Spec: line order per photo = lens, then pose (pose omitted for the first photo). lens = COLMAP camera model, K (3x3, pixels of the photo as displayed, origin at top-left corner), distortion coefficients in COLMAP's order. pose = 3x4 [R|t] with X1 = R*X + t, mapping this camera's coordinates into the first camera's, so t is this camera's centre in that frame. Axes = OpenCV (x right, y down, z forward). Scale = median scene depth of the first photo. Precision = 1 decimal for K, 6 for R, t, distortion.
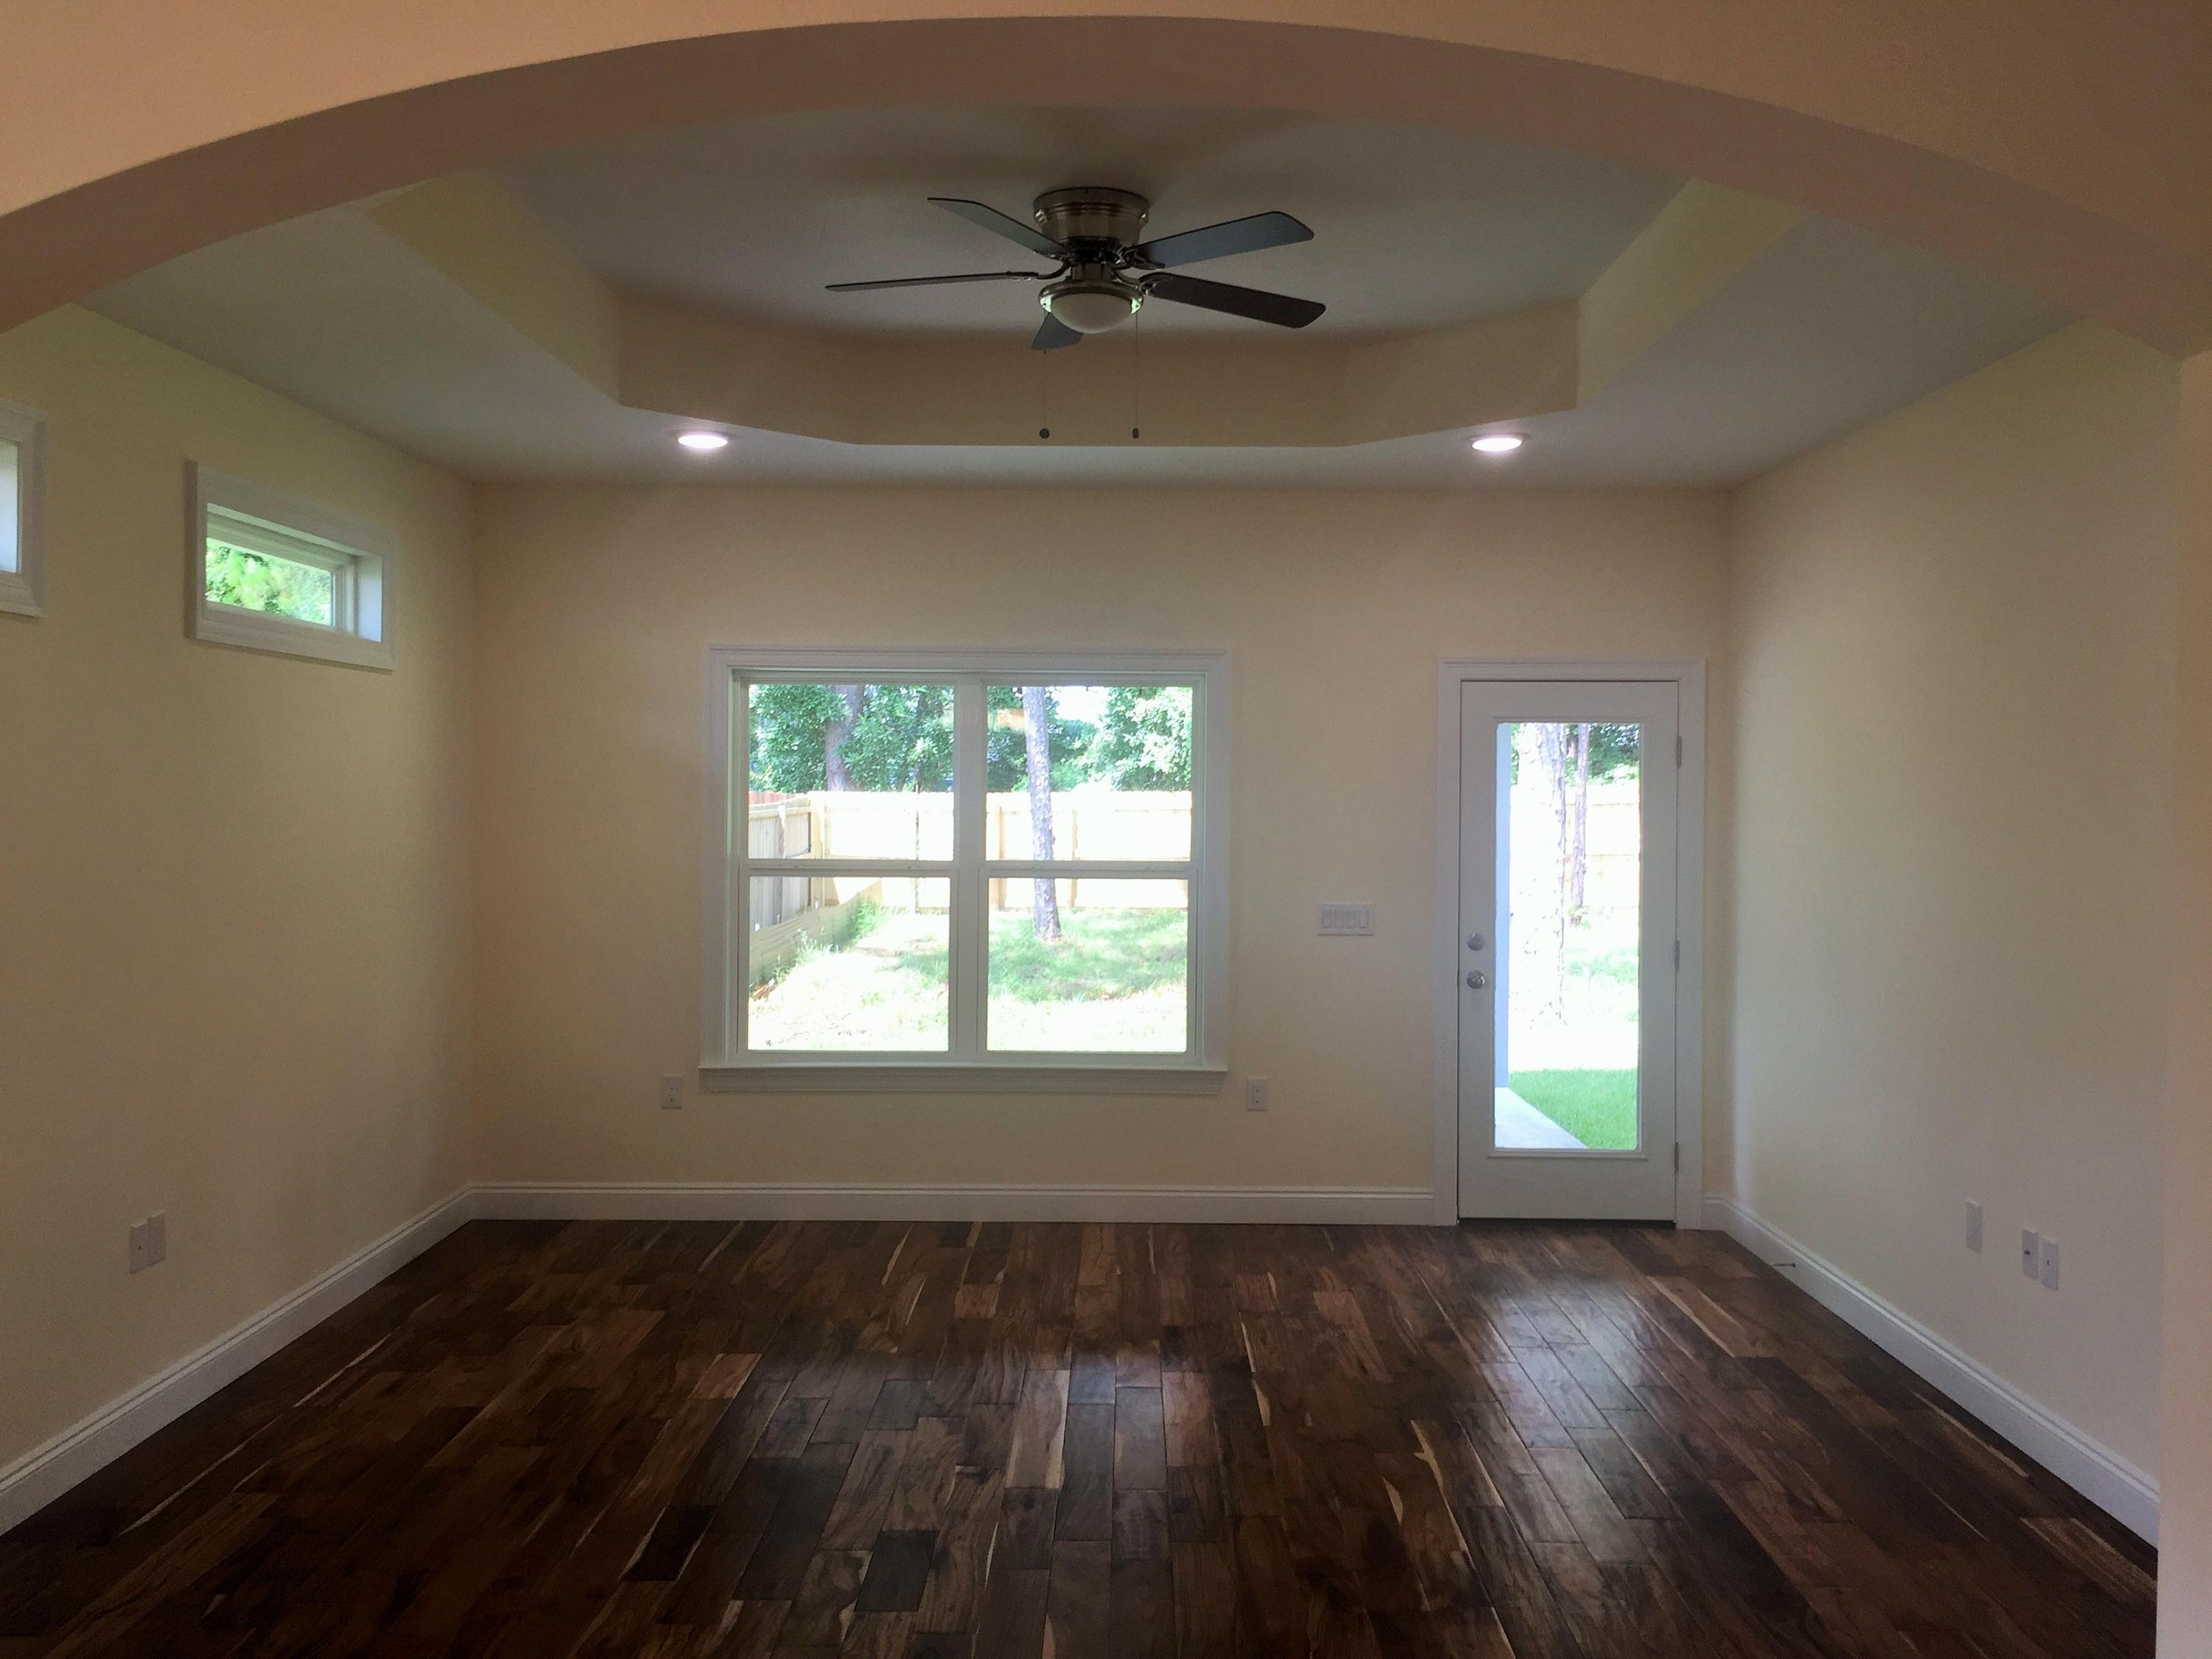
lens RADIAL K [[1865.5, 0, 1107.2], [0, 1865.5, 822.7], [0, 0, 1]] dist [0.027127, -0.052513]
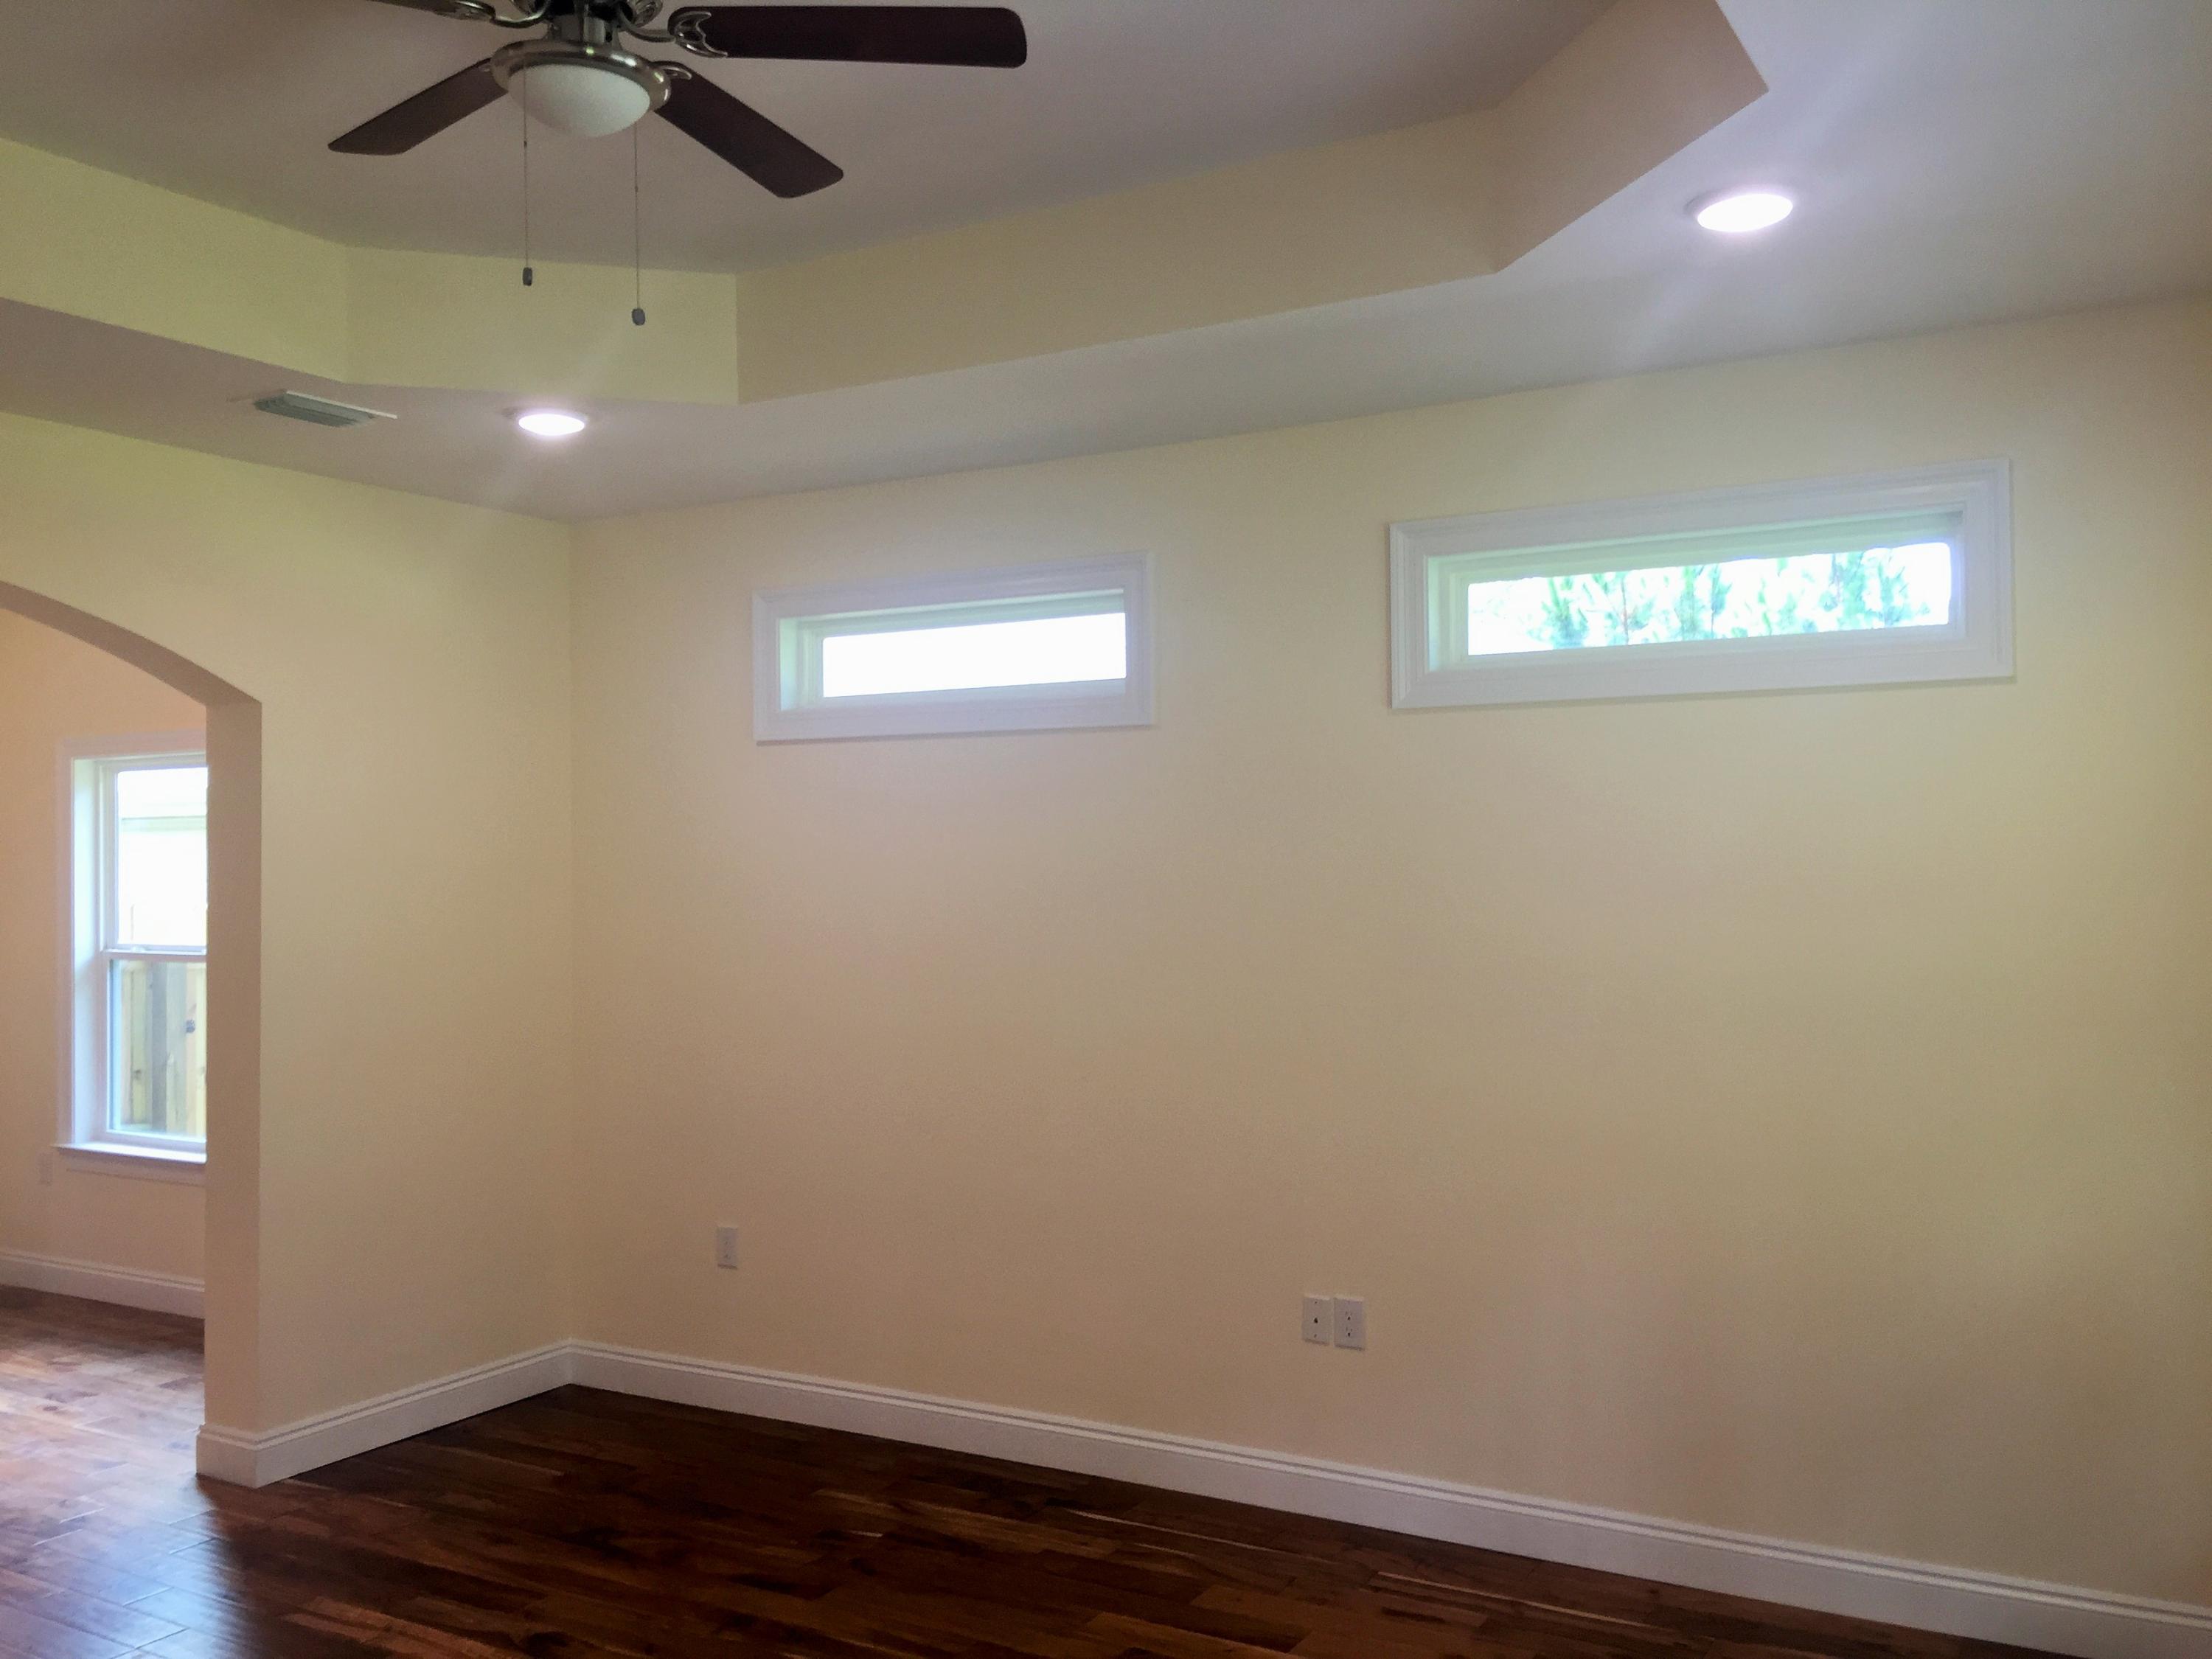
lens RADIAL K [[1865.5, 0, 1116.0], [0, 1865.5, 829.8], [0, 0, 1]] dist [0.027127, -0.052513]
pose [[-0.479281, -0.002299, -0.877659, 0.301161], [-0.010912, 0.999935, 0.003340, -0.027732], [0.877594, 0.011178, -0.479275, 1.004371]]
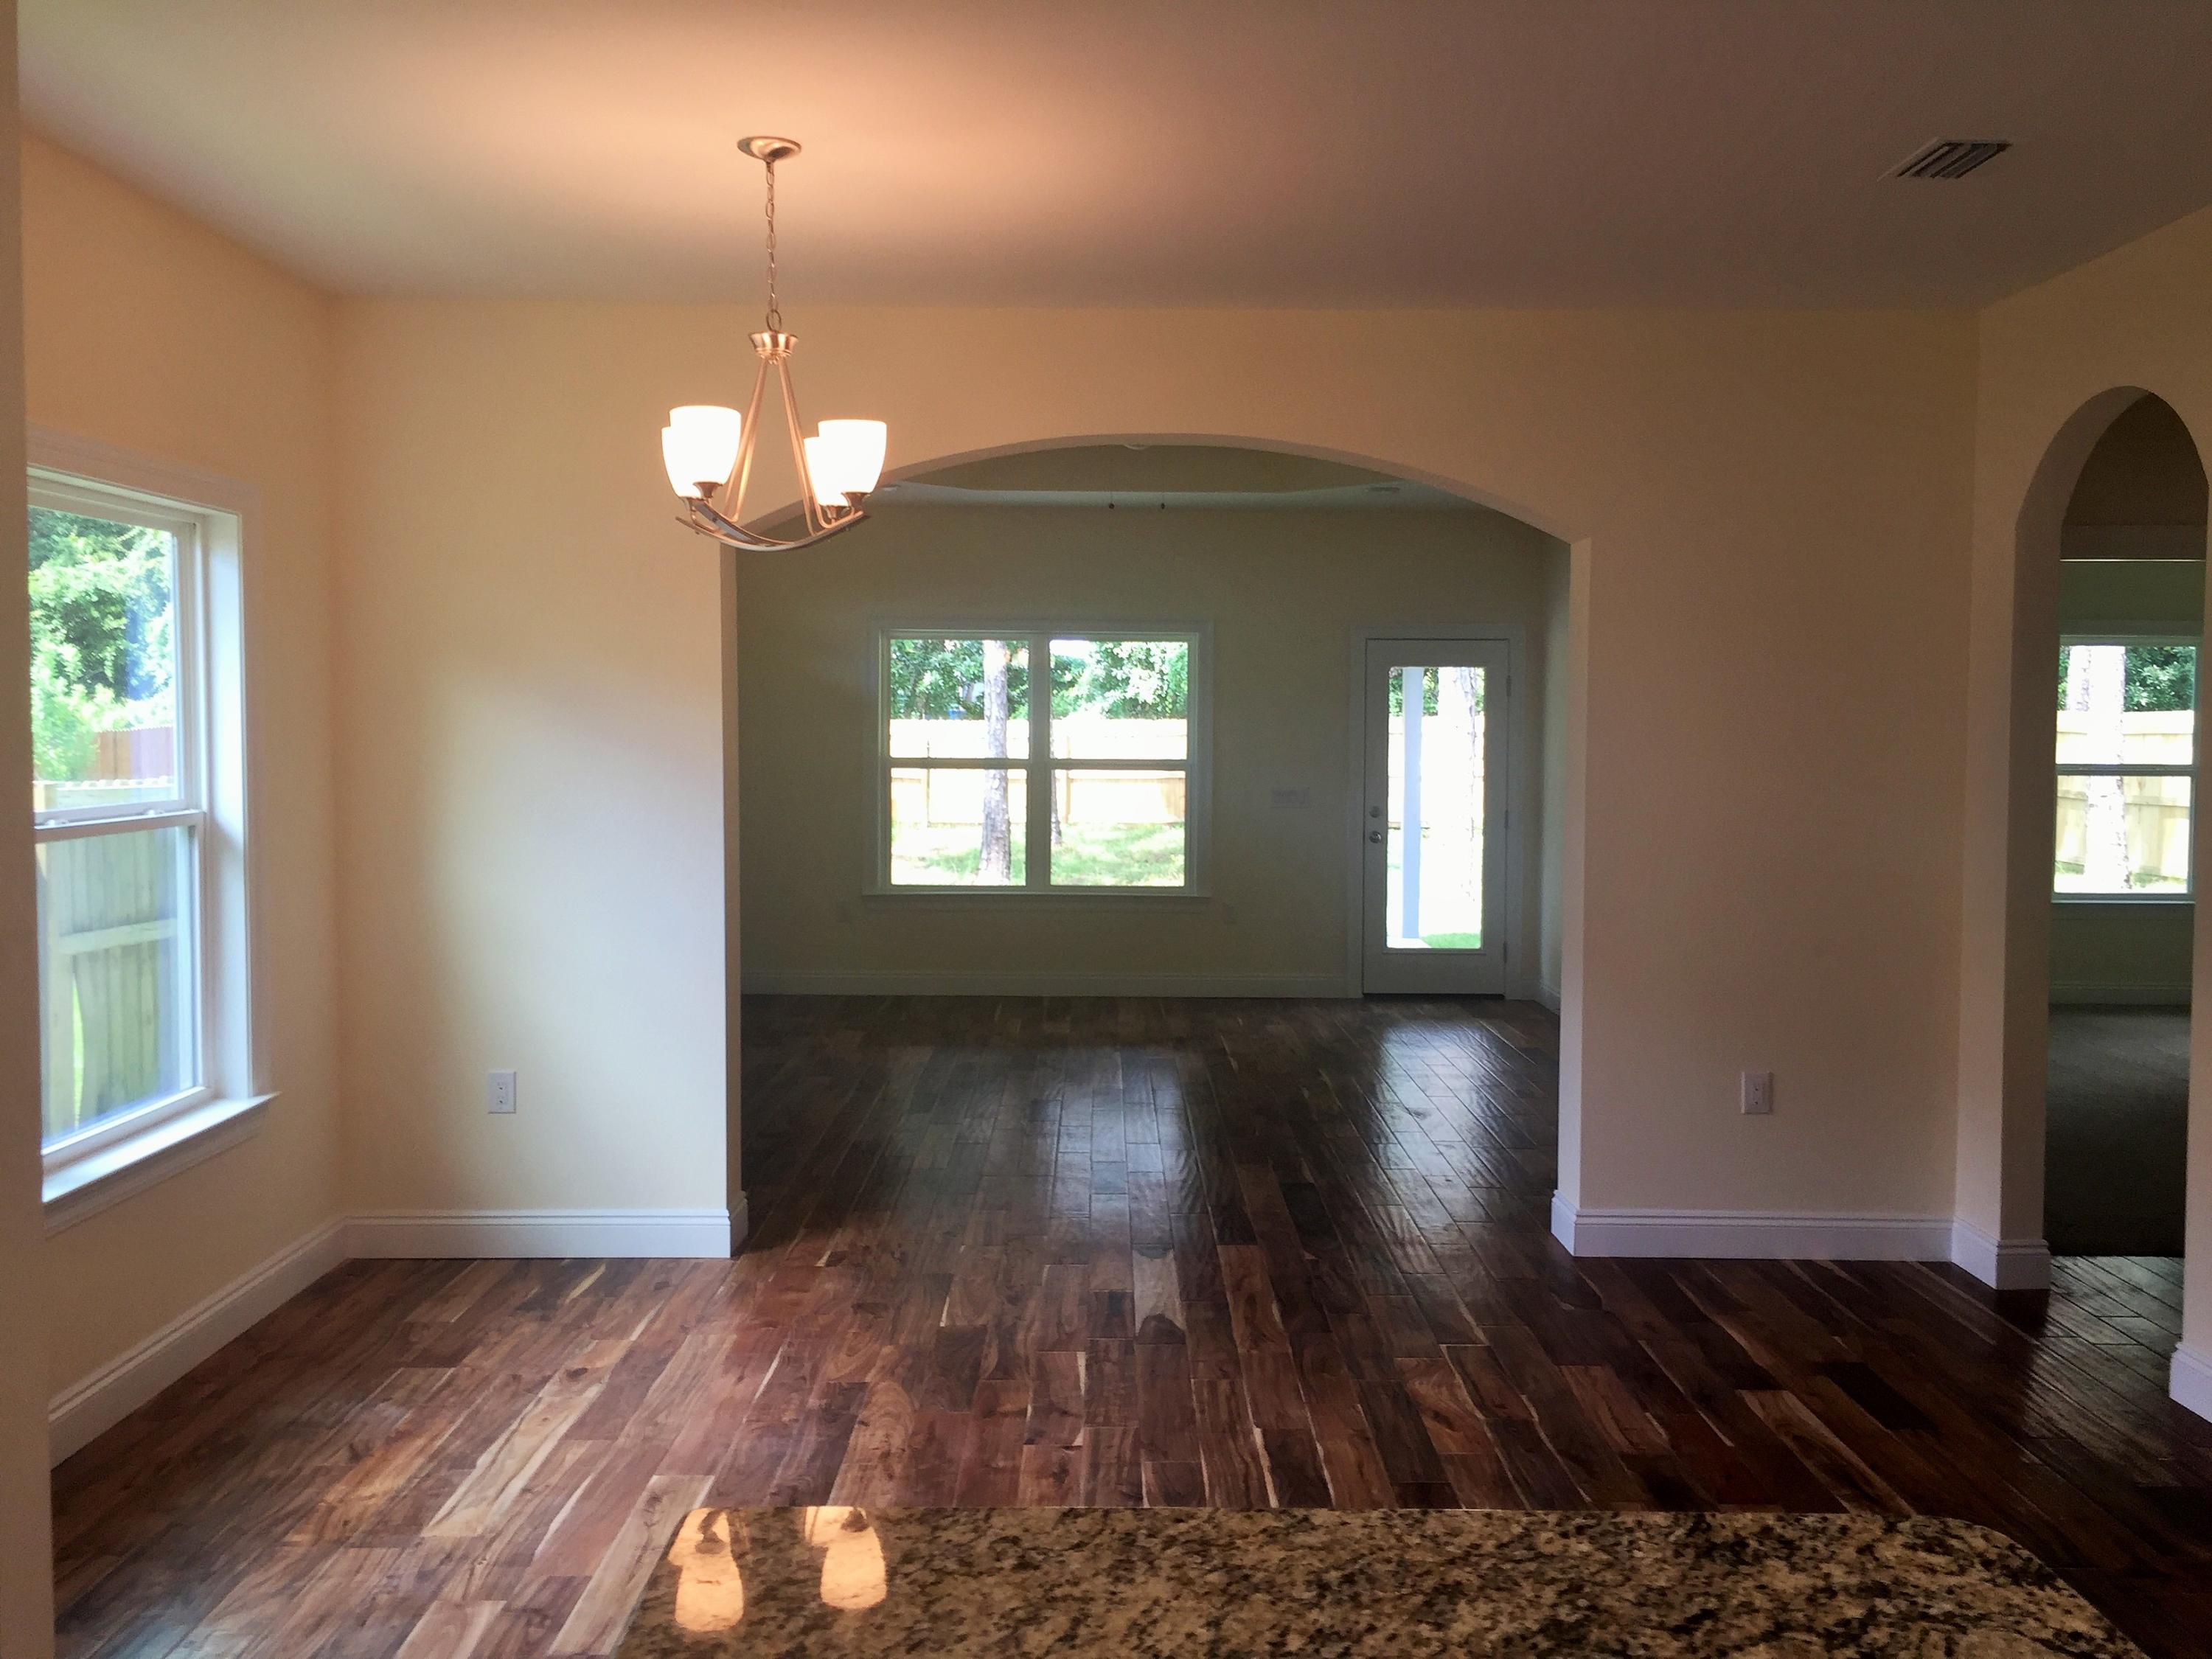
lens RADIAL K [[1865.5, 0, 1103.9], [0, 1865.5, 819.7], [0, 0, 1]] dist [0.027127, -0.052513]
pose [[0.999914, 0.001727, 0.013027, -0.041777], [-0.002178, 0.999394, 0.034738, 0.017326], [-0.012959, -0.034763, 0.999312, -0.496686]]
